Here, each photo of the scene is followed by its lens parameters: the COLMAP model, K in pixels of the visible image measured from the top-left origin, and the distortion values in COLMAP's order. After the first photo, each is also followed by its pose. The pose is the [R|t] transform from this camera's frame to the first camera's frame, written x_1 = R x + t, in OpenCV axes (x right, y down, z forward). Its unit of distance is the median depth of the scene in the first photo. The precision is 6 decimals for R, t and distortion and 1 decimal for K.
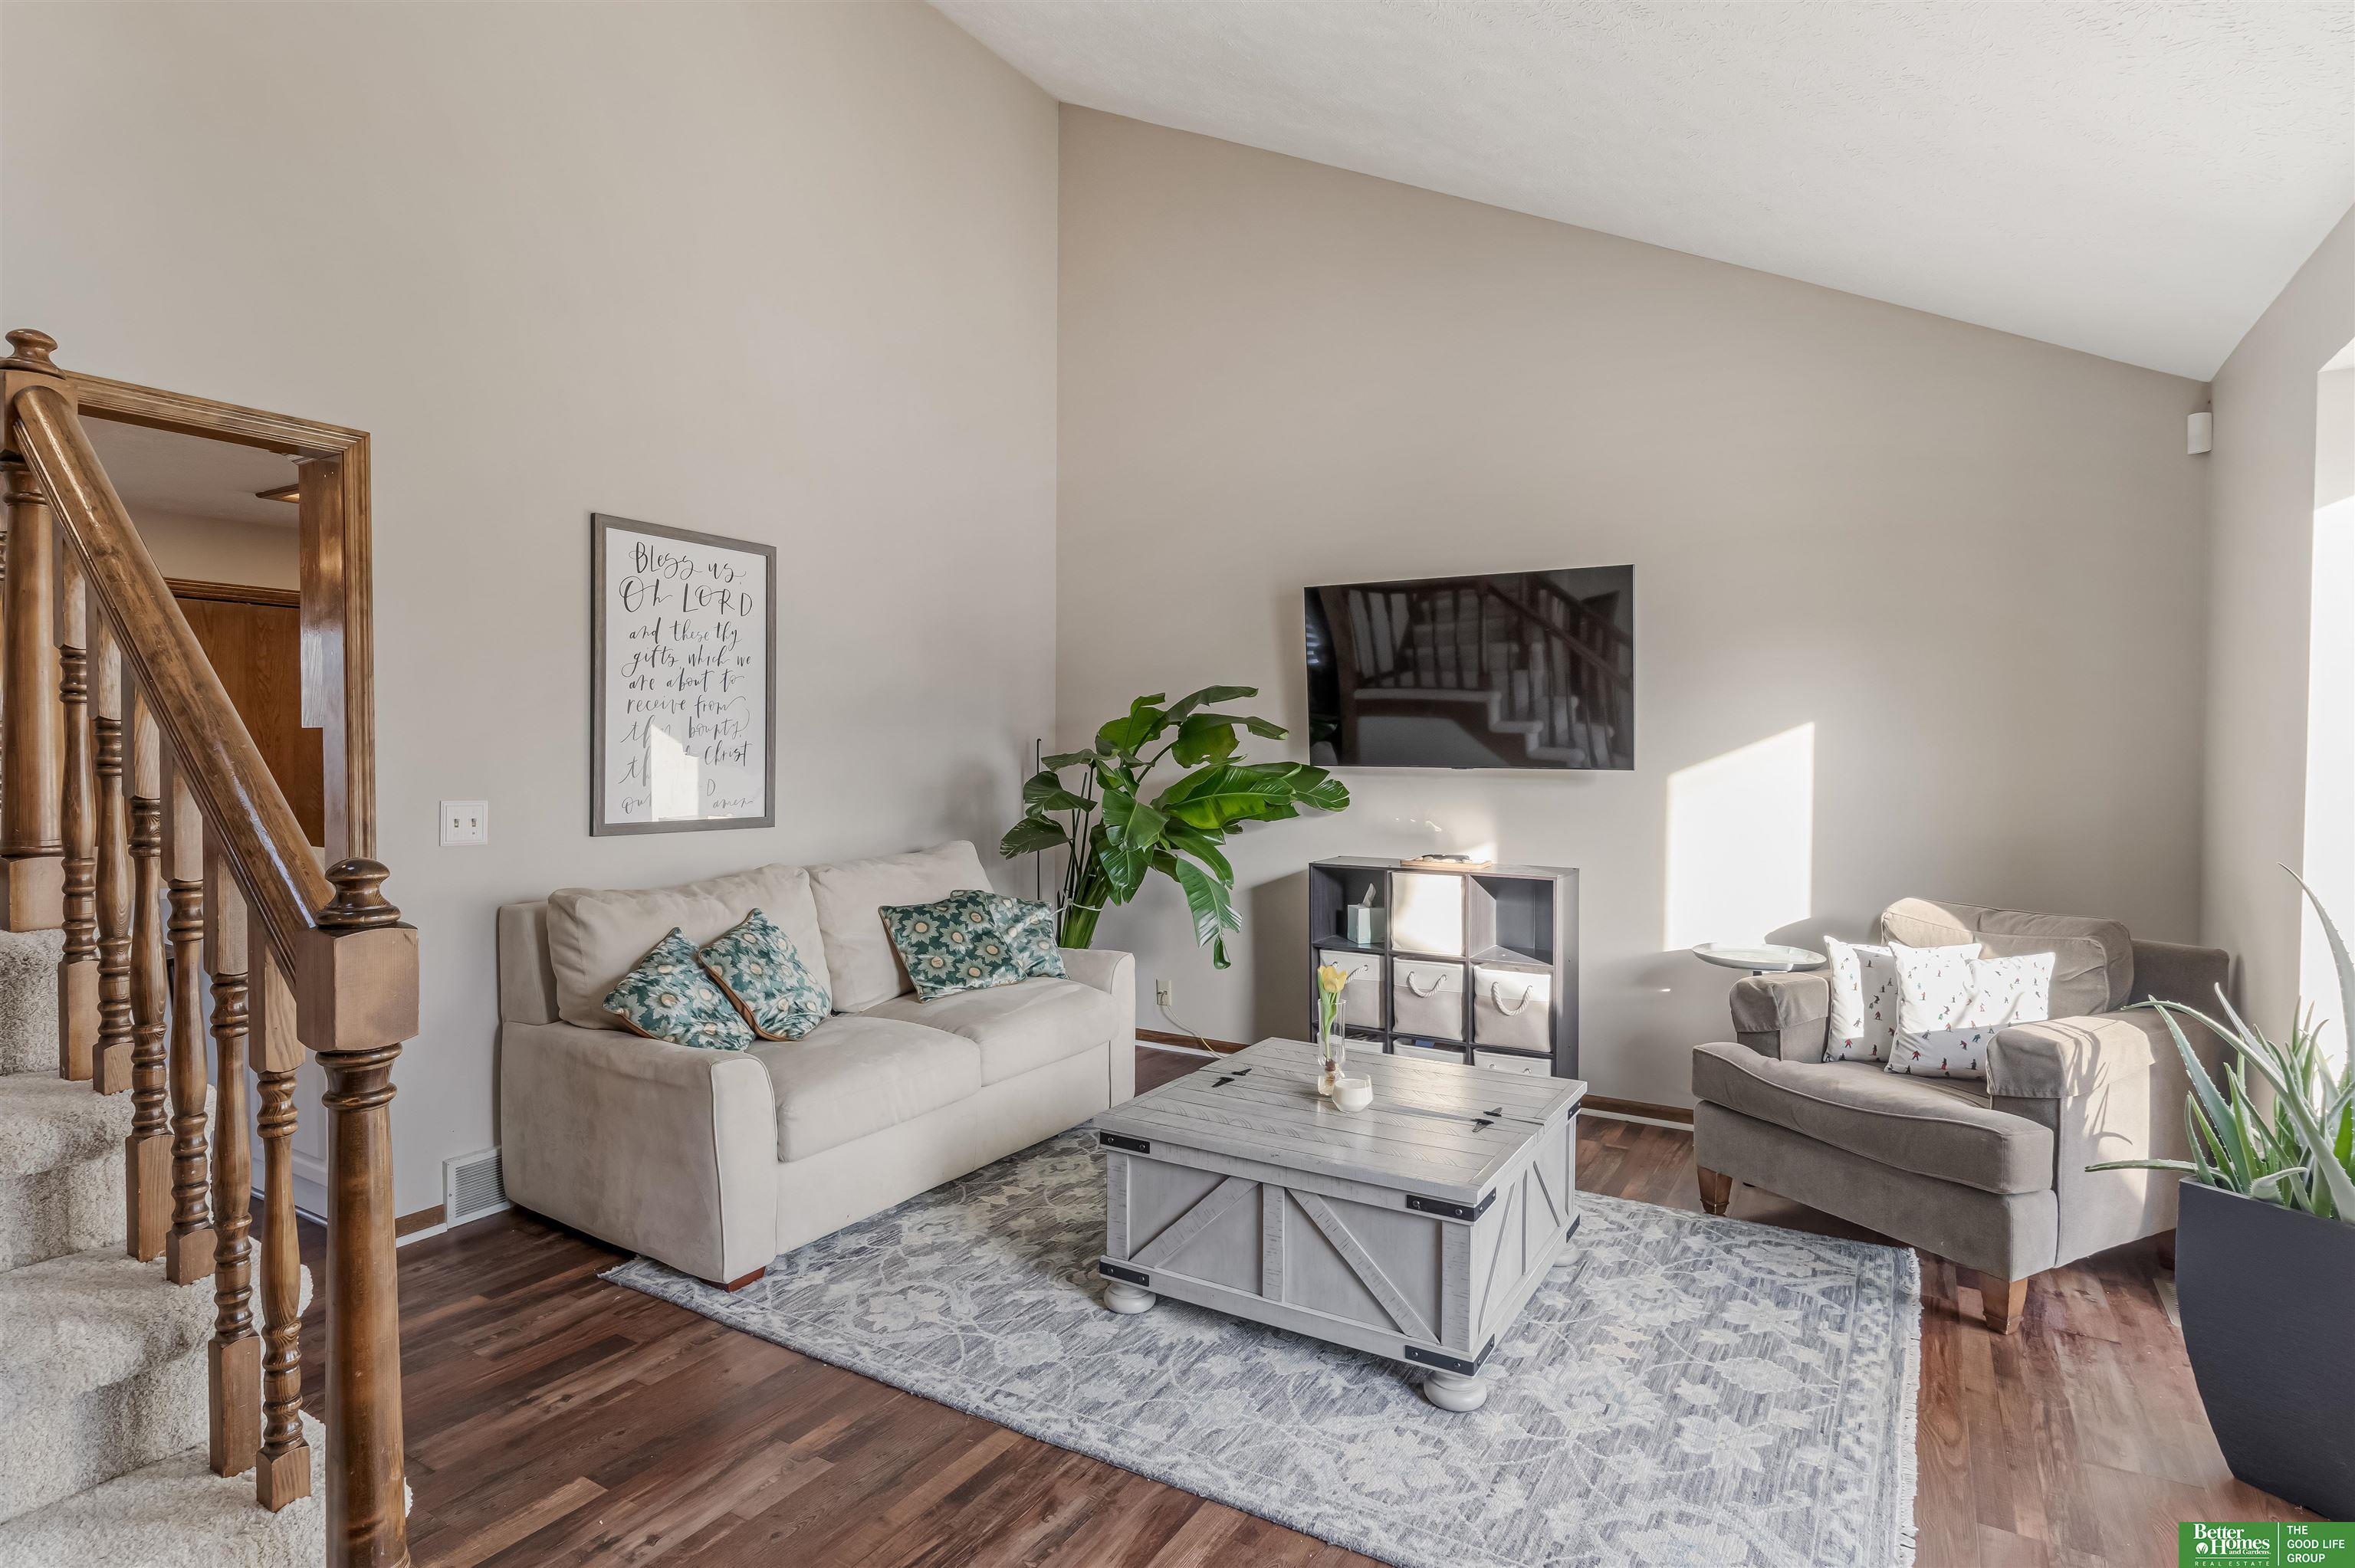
lens RADIAL K [[1211.1, 0, 1203.0], [0, 1211.1, 784.9], [0, 0, 1]] dist [-0.001586, -0.003074]
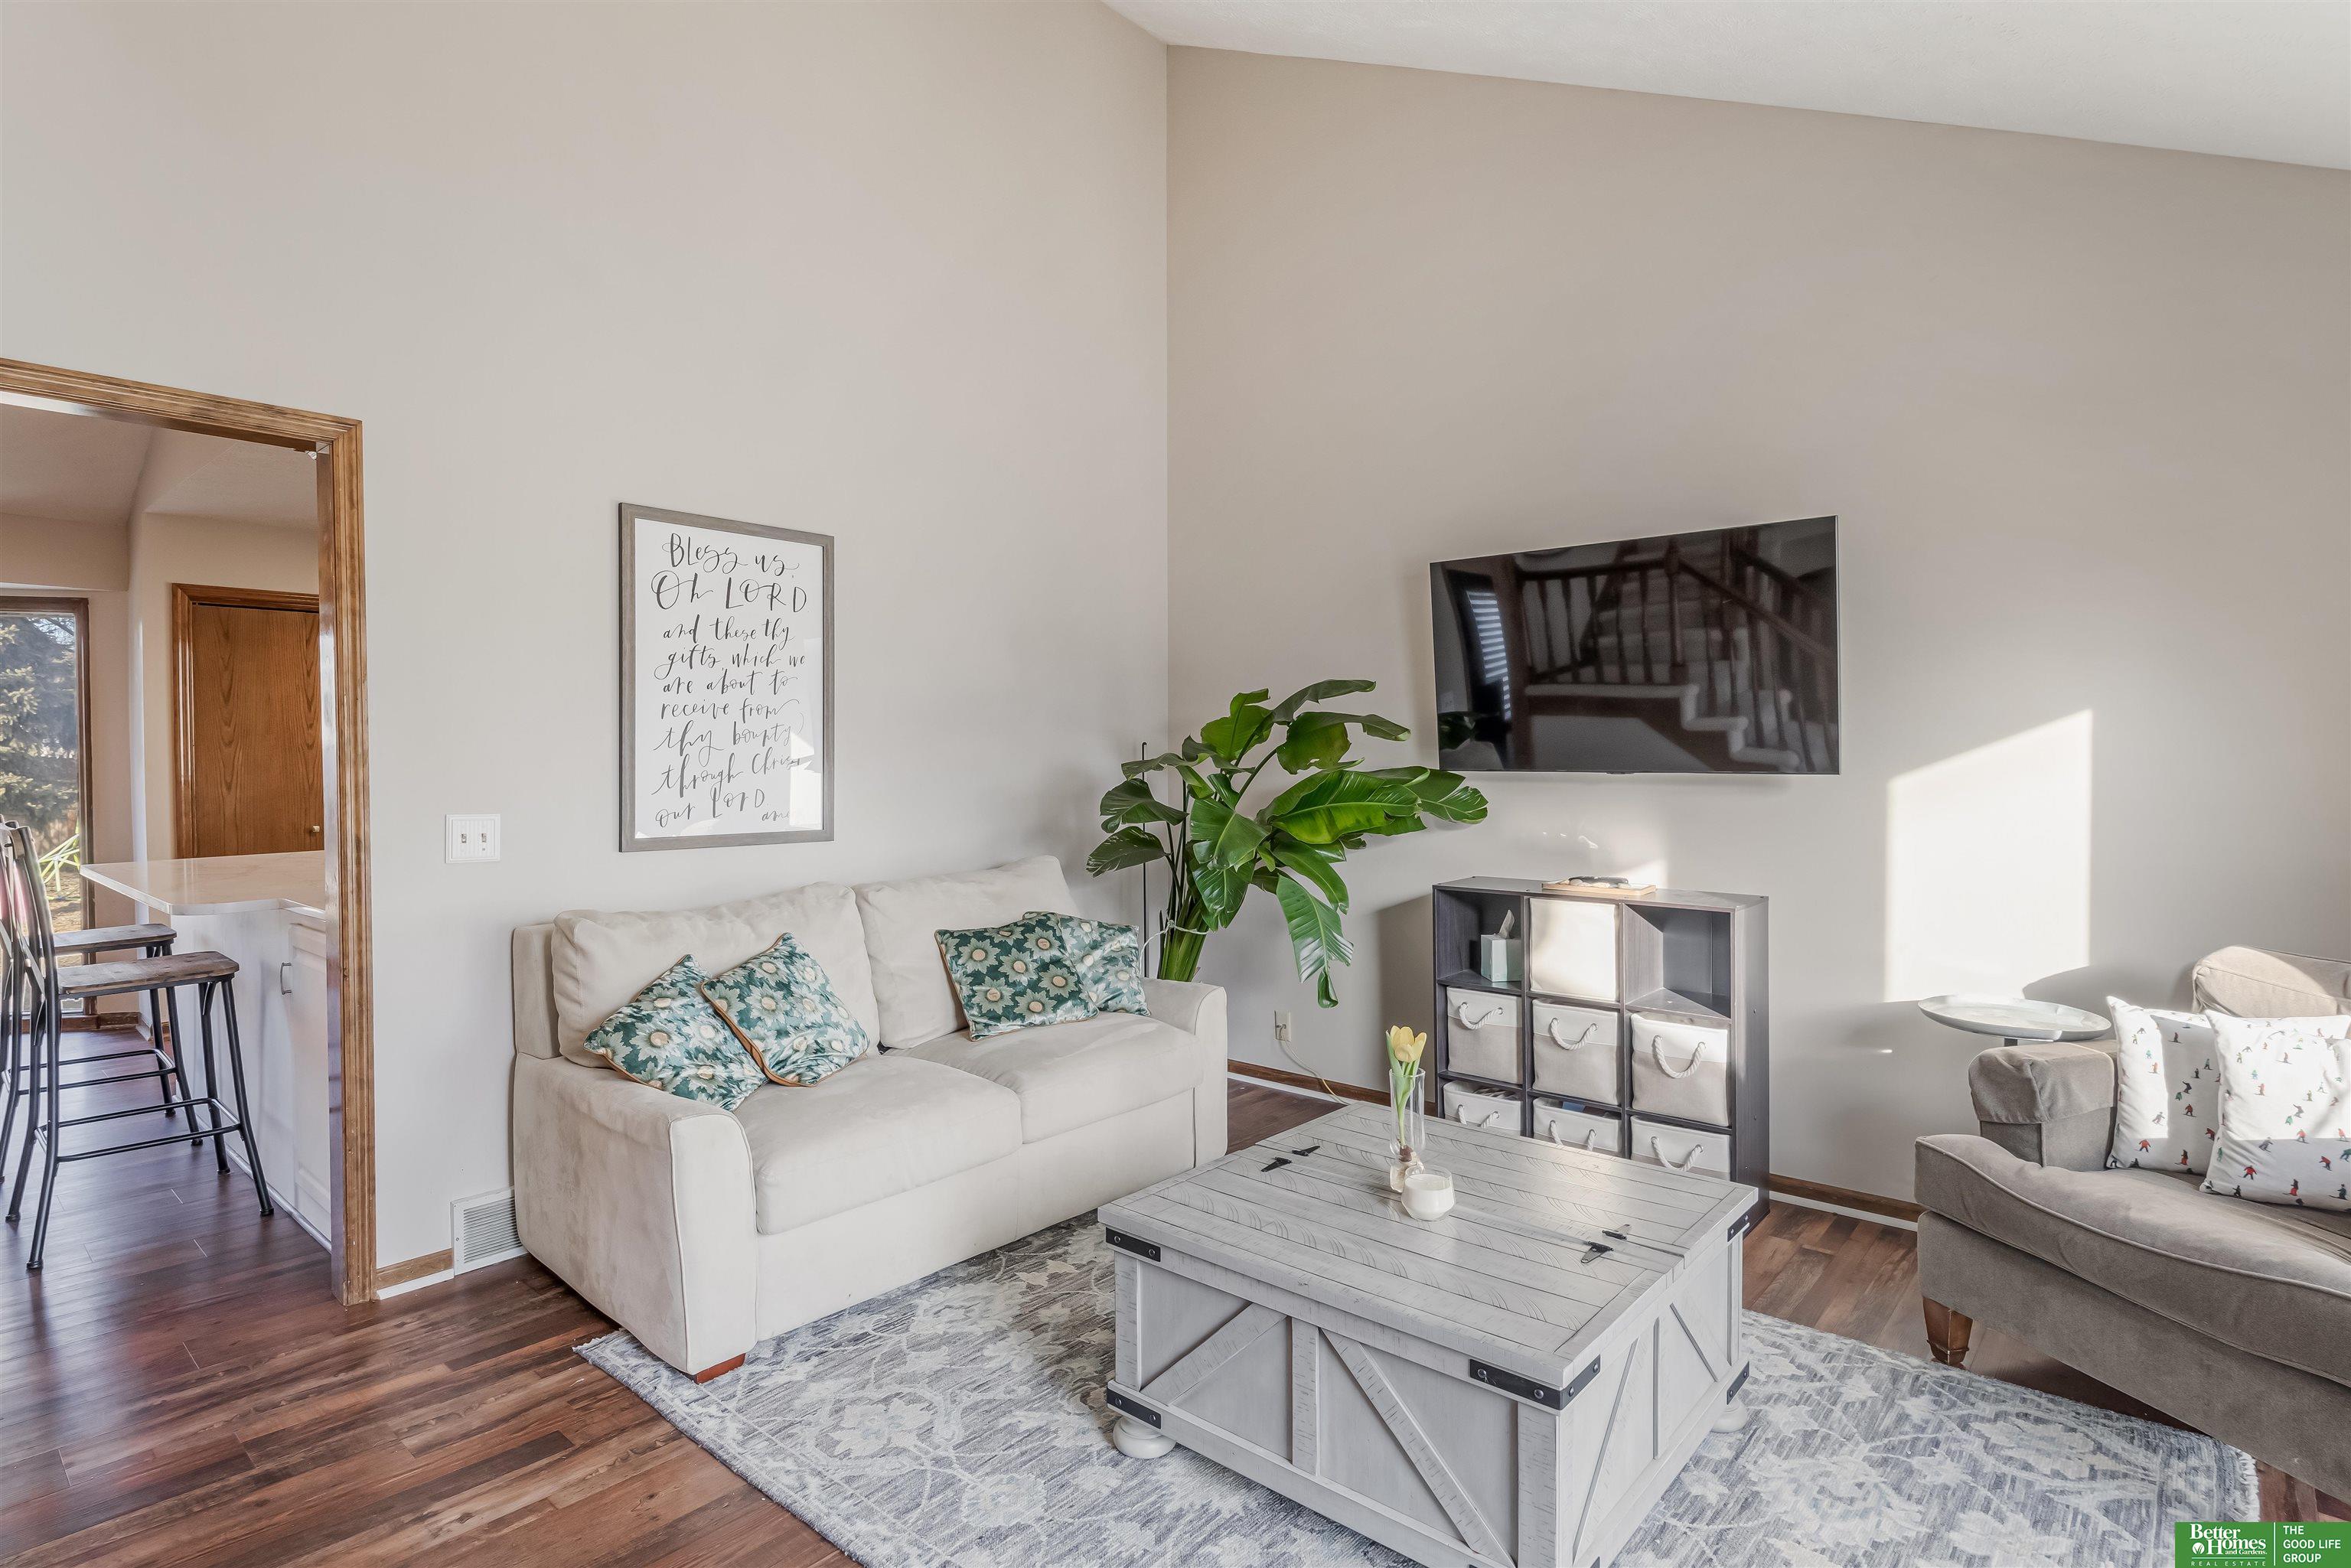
lens RADIAL K [[1209.2, 0, 1194.4], [0, 1209.2, 781.1], [0, 0, 1]] dist [-0.001586, -0.003074]
pose [[0.984485, -0.004058, -0.175422, 0.094366], [0.002943, 0.999974, -0.006611, -0.004608], [0.175444, 0.005992, 0.984471, 0.175931]]
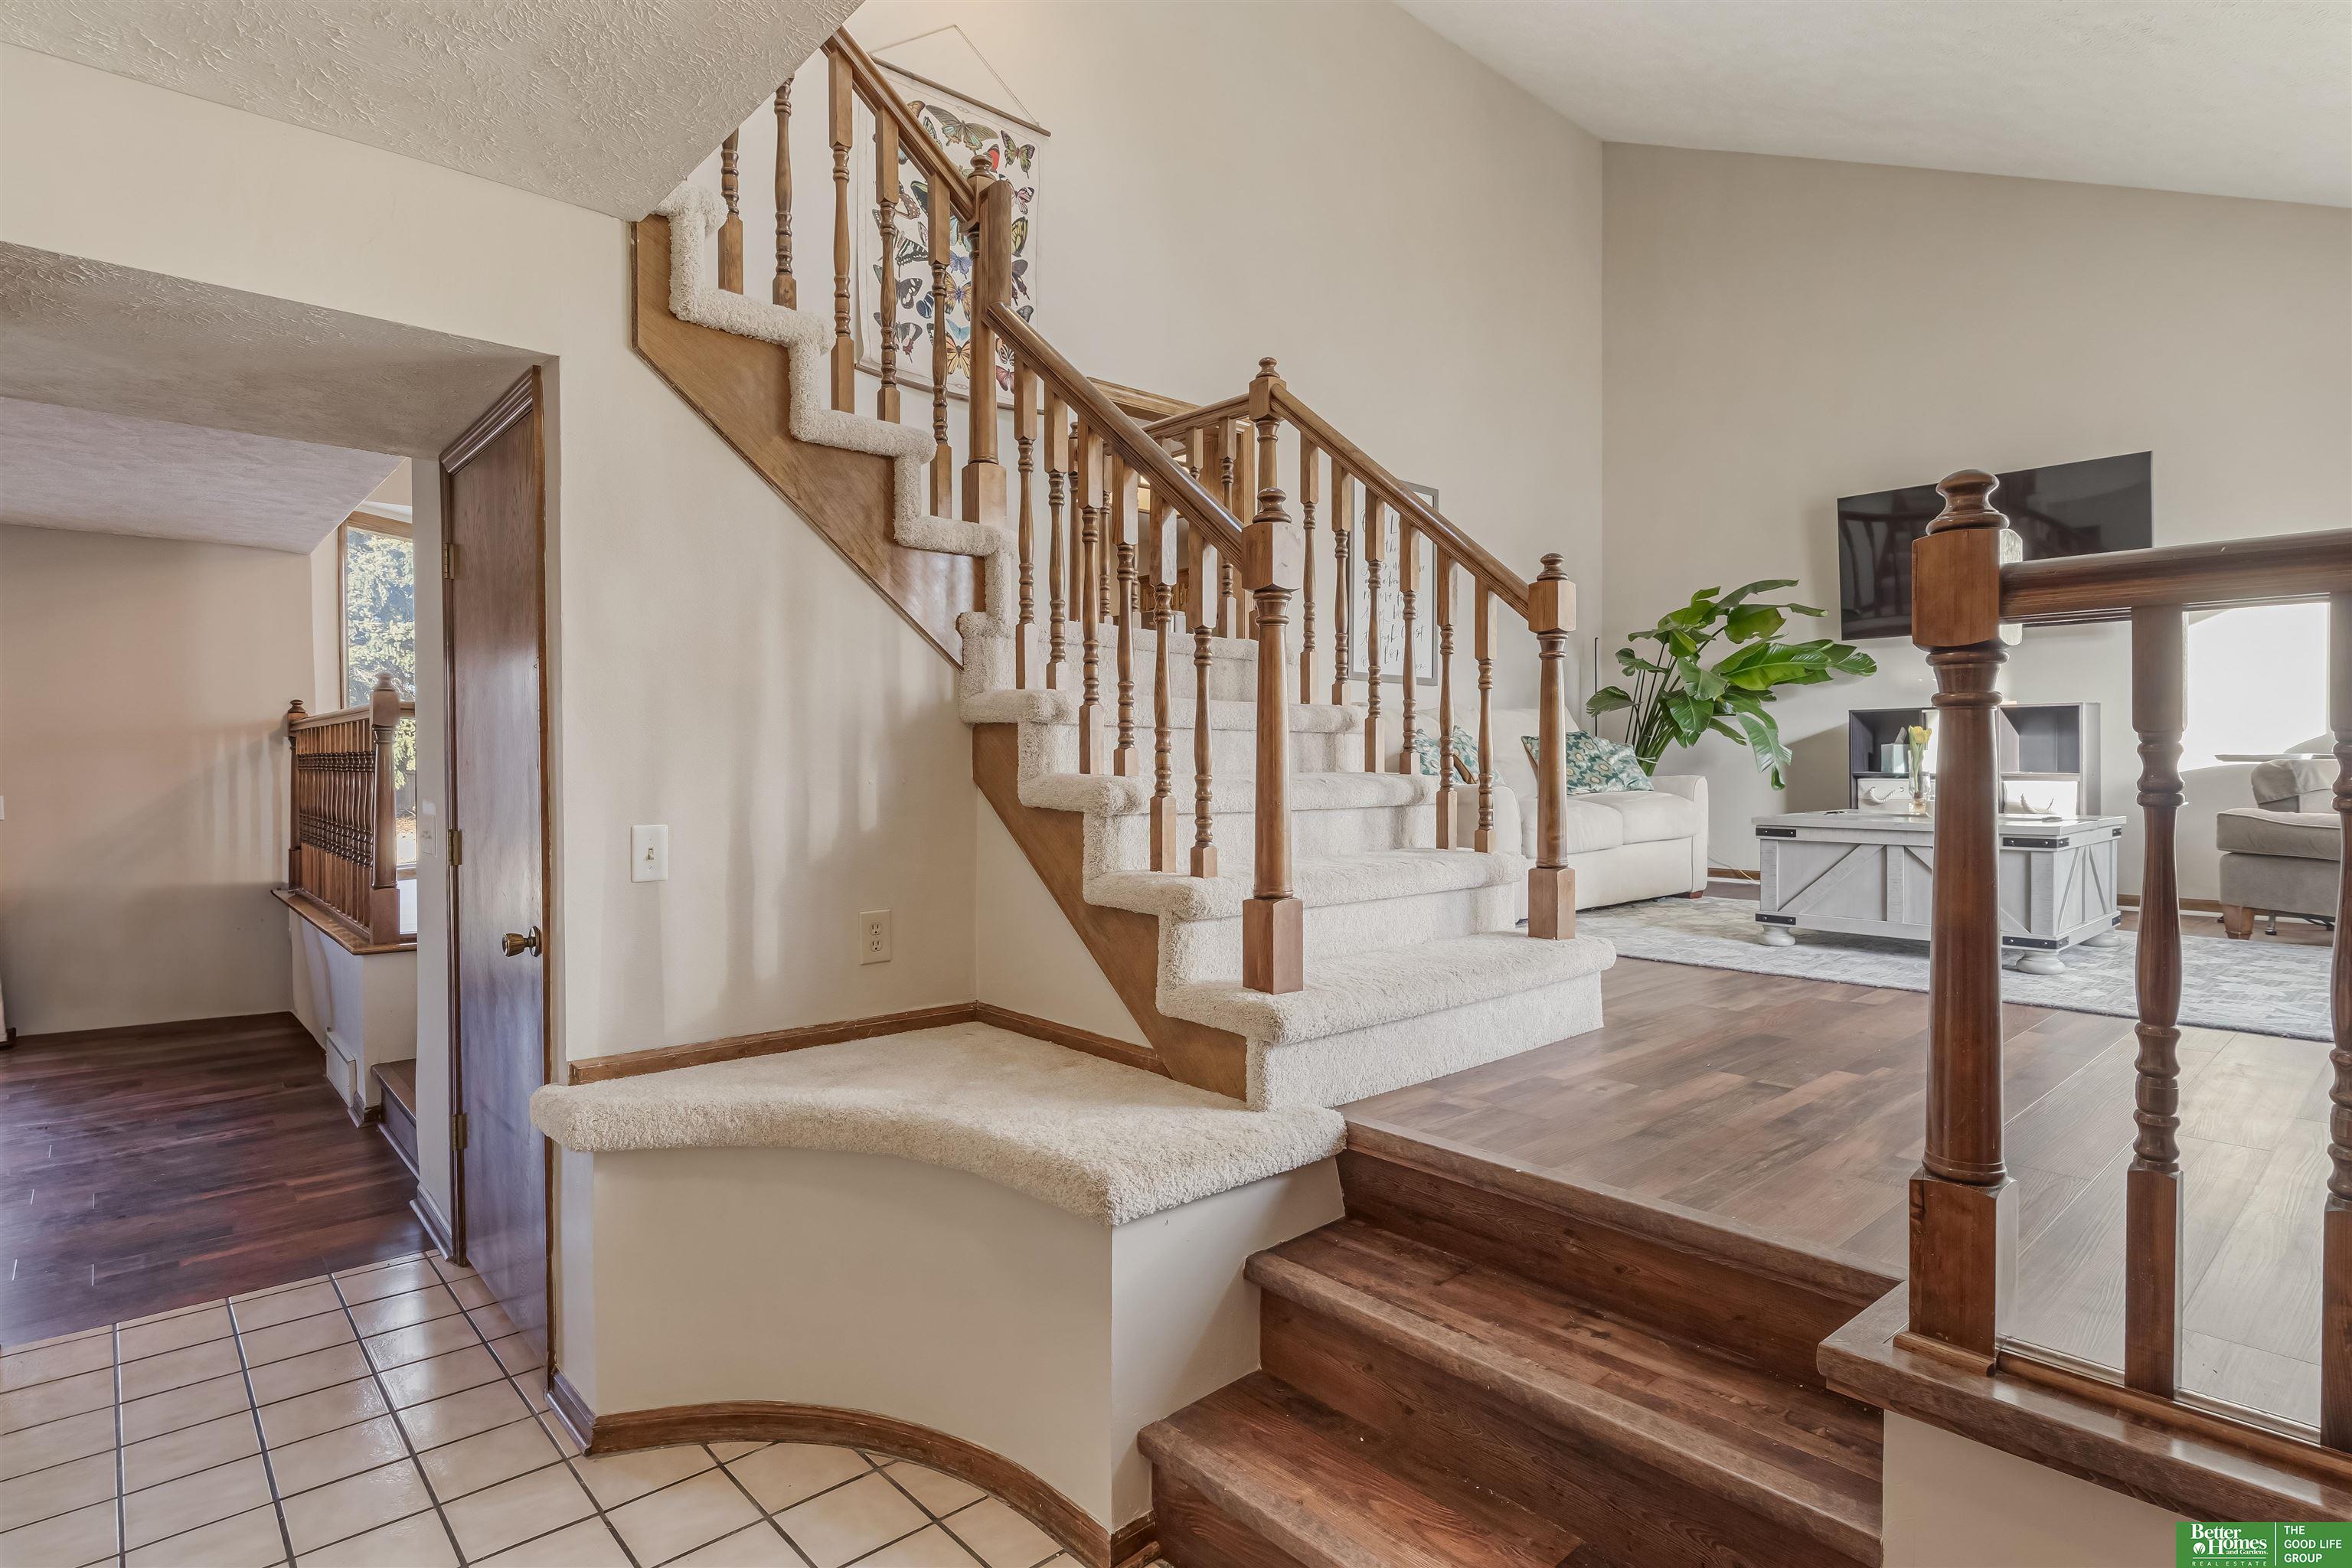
lens RADIAL K [[1209.8, 0, 1195.1], [0, 1209.8, 781.2], [0, 0, 1]] dist [-0.001586, -0.003074]
pose [[0.955189, -0.003868, -0.295972, -0.253212], [0.000343, 0.999928, -0.011962, 0.201343], [0.295997, 0.011324, 0.955122, -0.545838]]
